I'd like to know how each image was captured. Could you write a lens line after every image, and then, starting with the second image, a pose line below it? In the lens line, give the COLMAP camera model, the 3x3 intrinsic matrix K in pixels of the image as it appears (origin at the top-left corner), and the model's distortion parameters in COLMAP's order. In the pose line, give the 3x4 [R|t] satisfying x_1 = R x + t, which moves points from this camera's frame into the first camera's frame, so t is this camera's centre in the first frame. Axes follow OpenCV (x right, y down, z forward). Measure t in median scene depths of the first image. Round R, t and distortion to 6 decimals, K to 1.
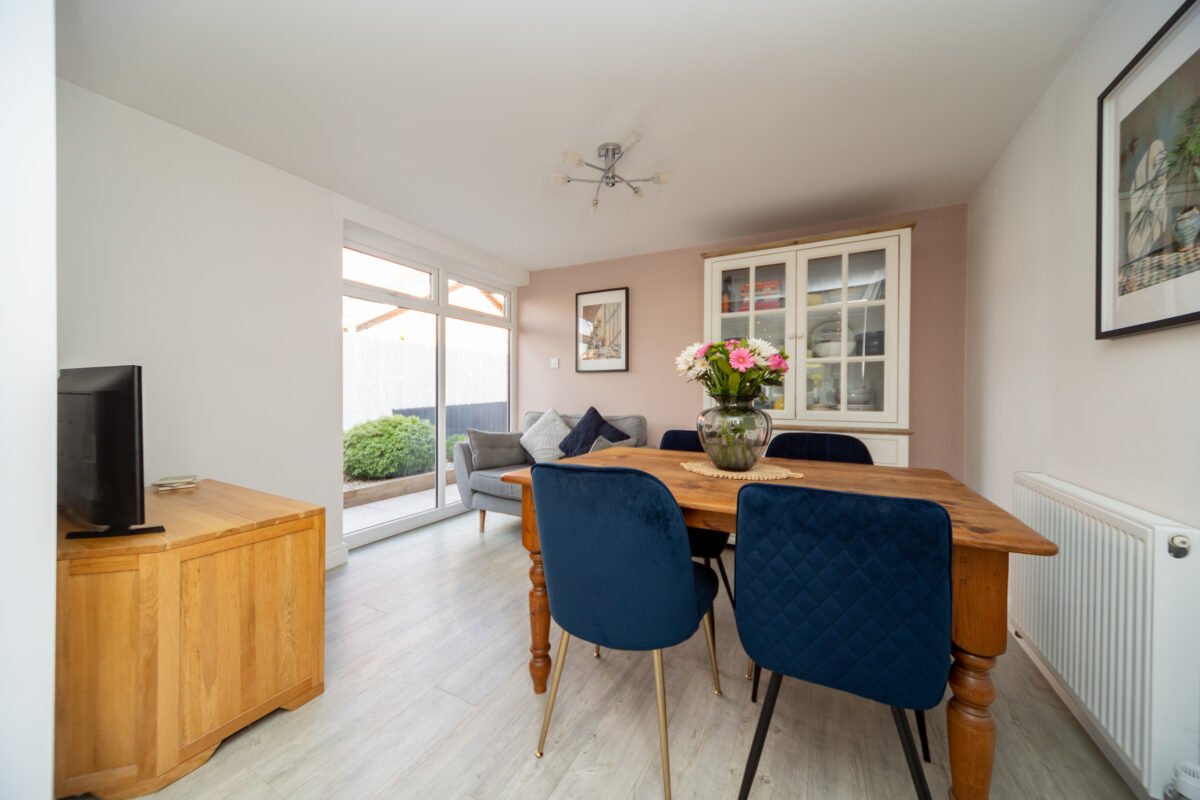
lens RADIAL K [[417.4, 0, 603.4], [0, 417.4, 394.5], [0, 0, 1]] dist [0.000168, 0.000143]
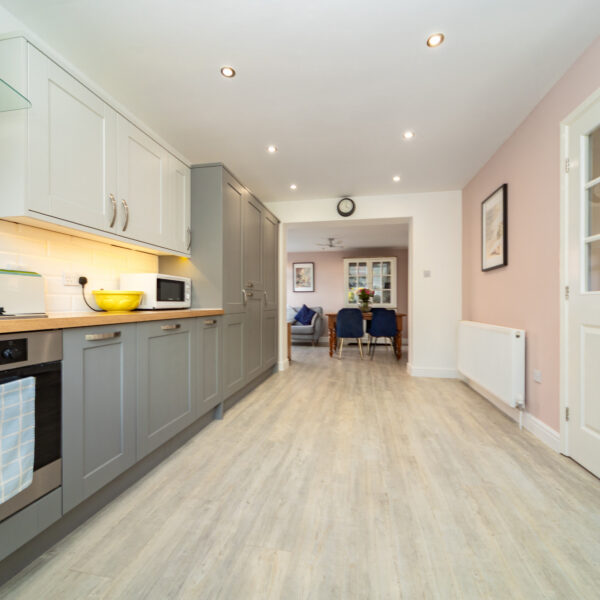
lens RADIAL K [[358.5, 0, 301.0], [0, 358.5, 302.0], [0, 0, 1]] dist [0.001410, -0.001175]
pose [[0.943568, -0.013602, 0.330898, -0.878637], [0.013140, 0.999907, 0.003634, 0.004034], [-0.330917, 0.000920, 0.943660, -1.349513]]
